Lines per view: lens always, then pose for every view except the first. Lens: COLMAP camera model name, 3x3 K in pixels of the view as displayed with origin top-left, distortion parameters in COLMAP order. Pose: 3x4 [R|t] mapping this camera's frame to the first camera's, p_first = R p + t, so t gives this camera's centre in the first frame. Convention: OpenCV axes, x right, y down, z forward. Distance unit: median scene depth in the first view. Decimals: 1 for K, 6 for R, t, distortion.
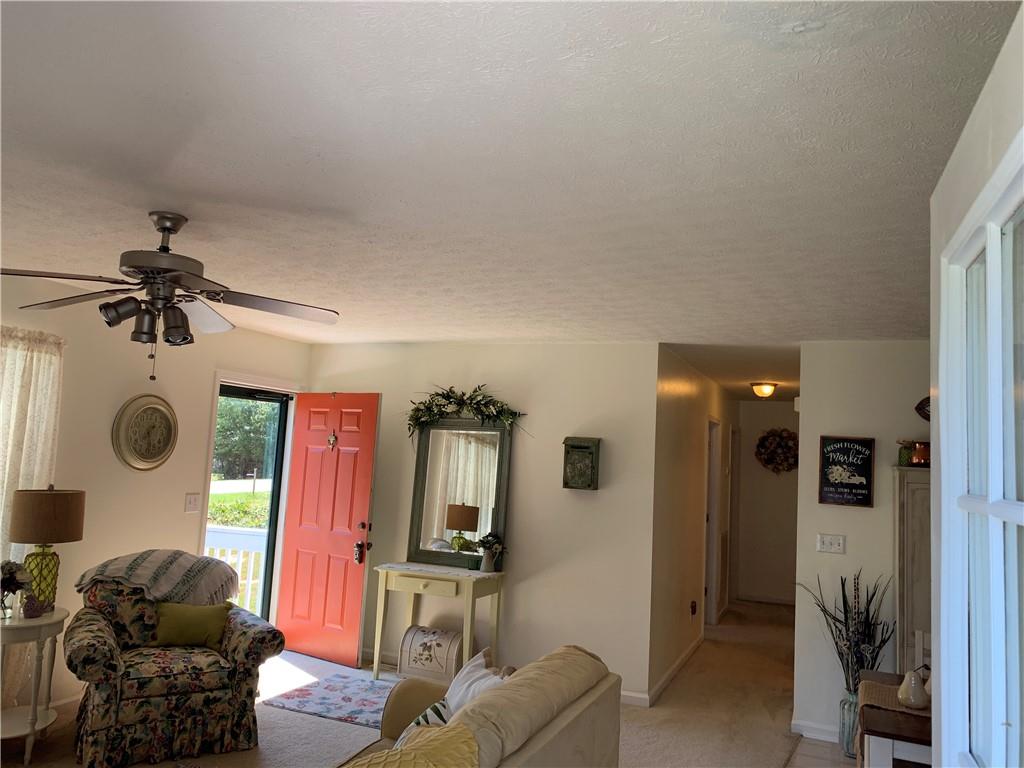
lens RADIAL K [[795.8, 0, 511.7], [0, 795.8, 377.1], [0, 0, 1]] dist [0.008946, -0.004181]
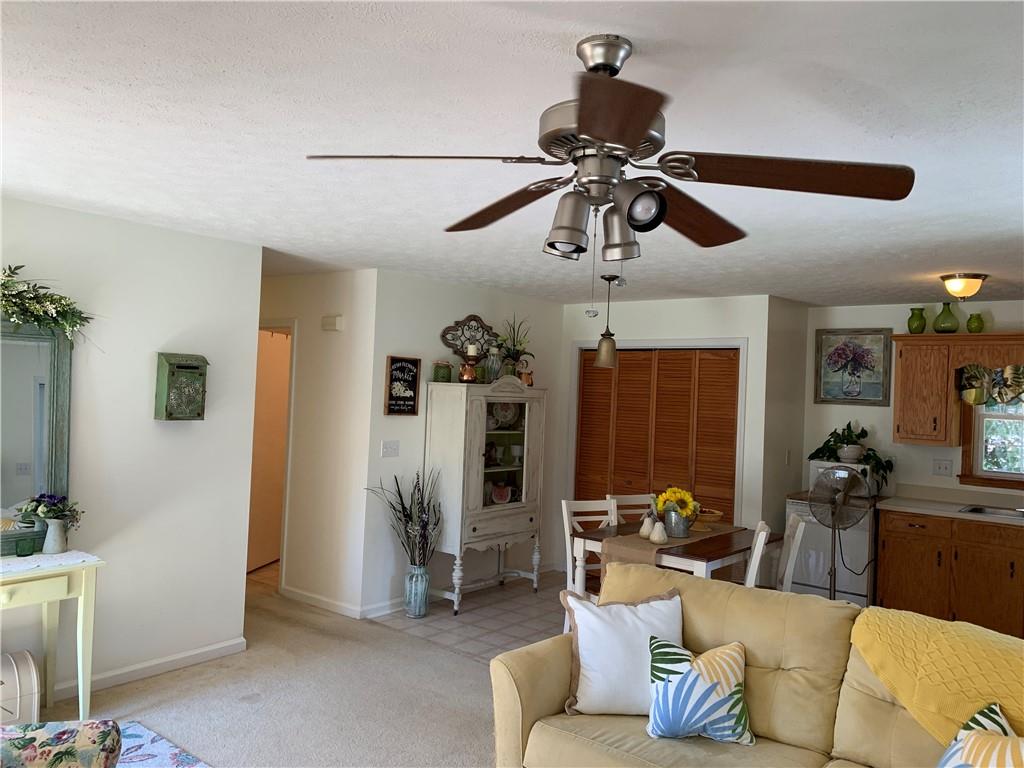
lens RADIAL K [[787.9, 0, 513.9], [0, 787.9, 359.4], [0, 0, 1]] dist [0.071782, -0.002796]
pose [[0.277825, -0.004652, 0.960620, -0.653162], [-0.118783, 0.992148, 0.039158, 0.013098], [-0.953259, -0.124985, 0.275091, 0.524557]]
